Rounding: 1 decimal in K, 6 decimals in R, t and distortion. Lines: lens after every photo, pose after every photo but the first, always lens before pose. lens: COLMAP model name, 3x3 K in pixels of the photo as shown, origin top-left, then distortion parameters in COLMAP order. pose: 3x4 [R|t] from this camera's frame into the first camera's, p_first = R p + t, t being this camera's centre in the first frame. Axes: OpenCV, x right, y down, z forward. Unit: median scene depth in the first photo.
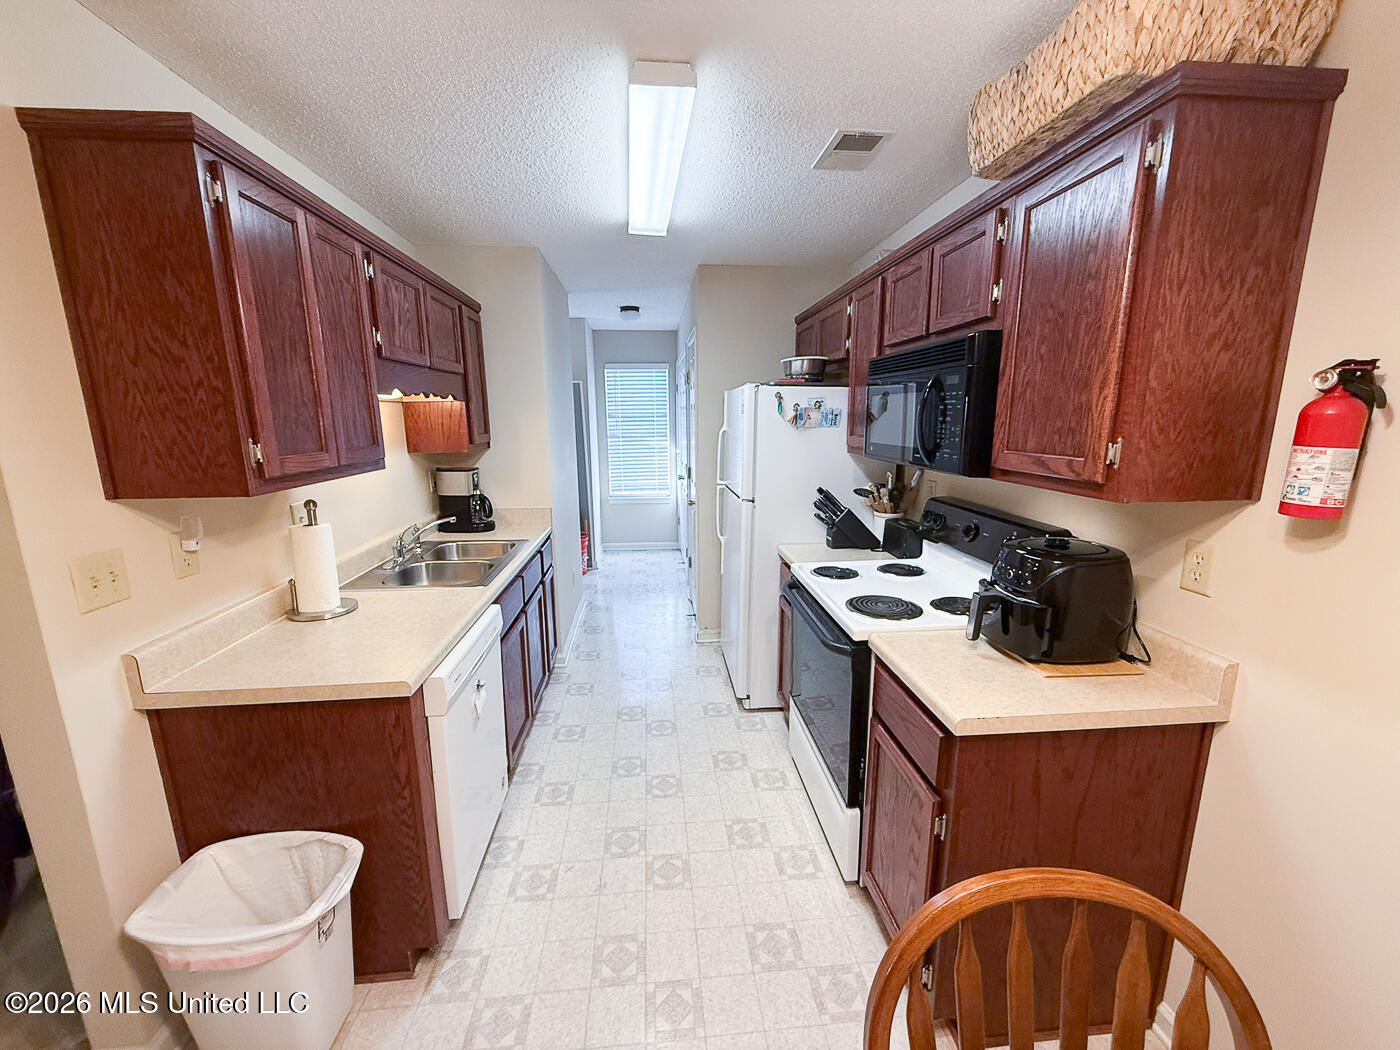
lens RADIAL K [[557.6, 0, 700.0], [0, 557.6, 525.0], [0, 0, 1]] dist [0.000522, -0.000344]
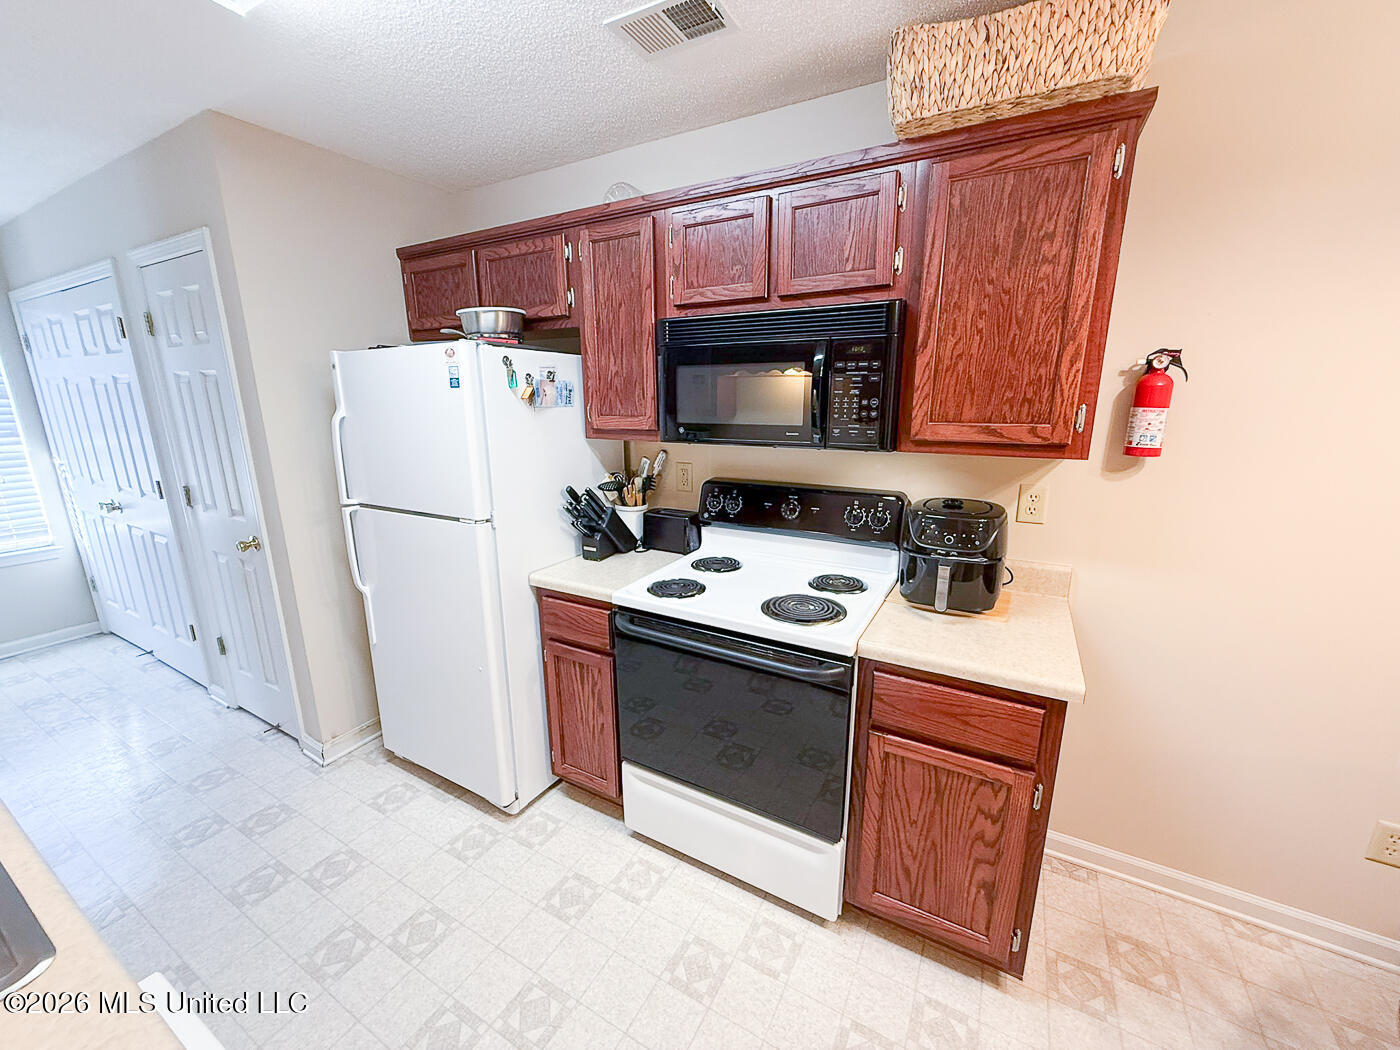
lens RADIAL K [[557.6, 0, 700.0], [0, 557.6, 525.0], [0, 0, 1]] dist [0.000522, -0.000344]
pose [[0.571732, -0.189240, 0.798318, -0.409834], [0.162973, 0.979840, 0.115553, -0.102721], [-0.804091, 0.064039, 0.591047, 0.564826]]
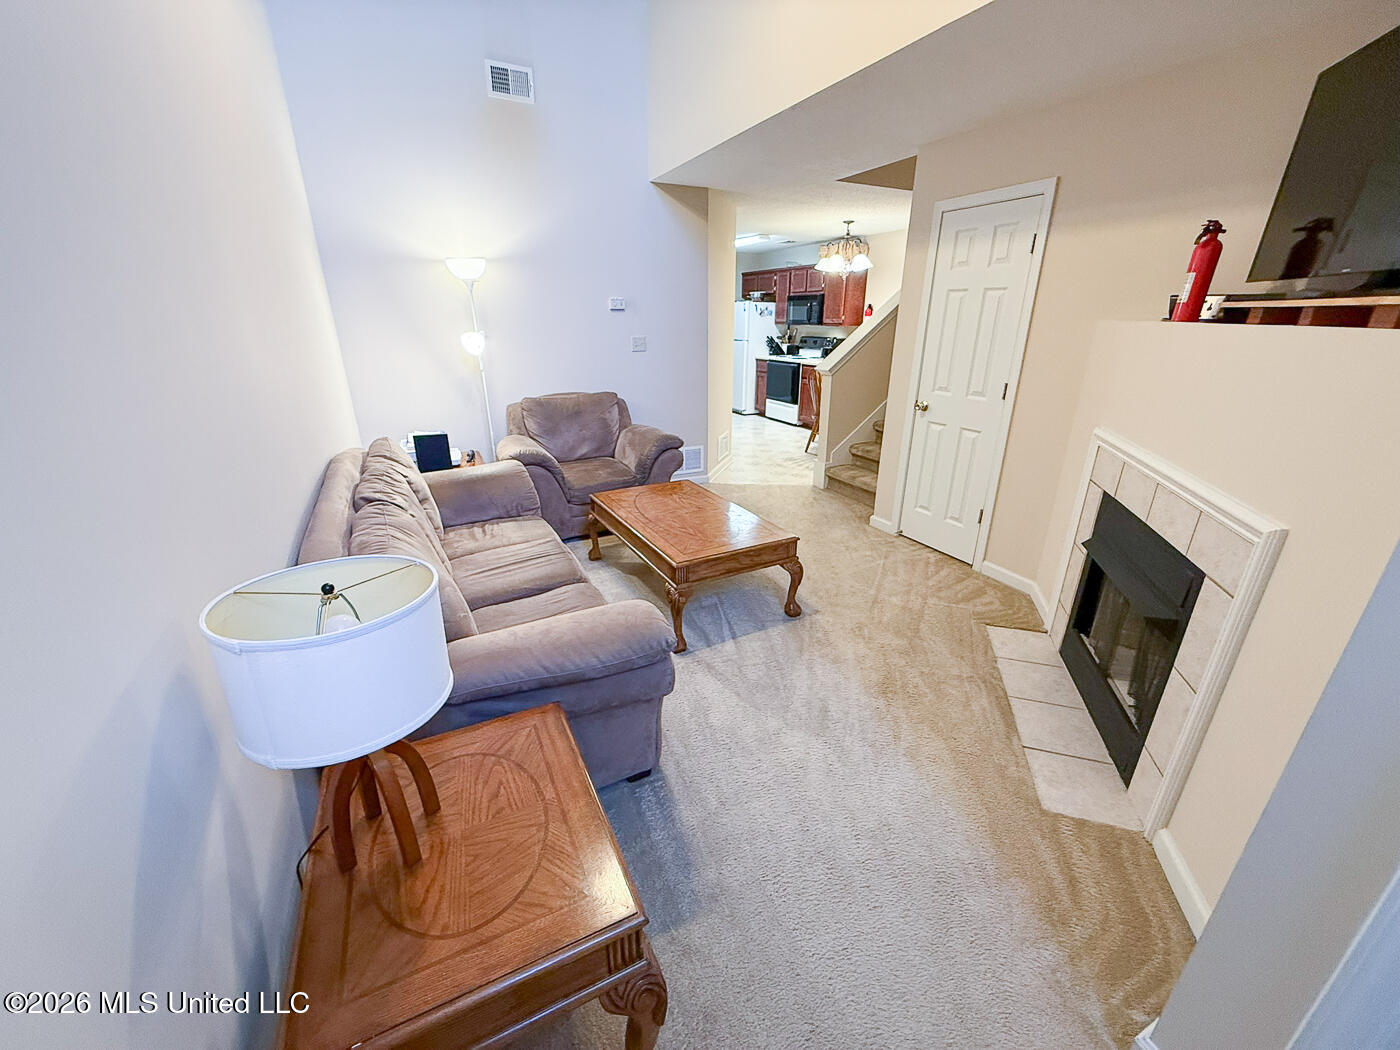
lens RADIAL K [[557.6, 0, 700.0], [0, 557.6, 525.0], [0, 0, 1]] dist [0.000522, -0.000344]
pose [[0.928688, -0.122470, 0.350056, -1.905581], [0.064204, 0.982741, 0.173488, 0.571399], [-0.365261, -0.138641, 0.920523, -2.655716]]
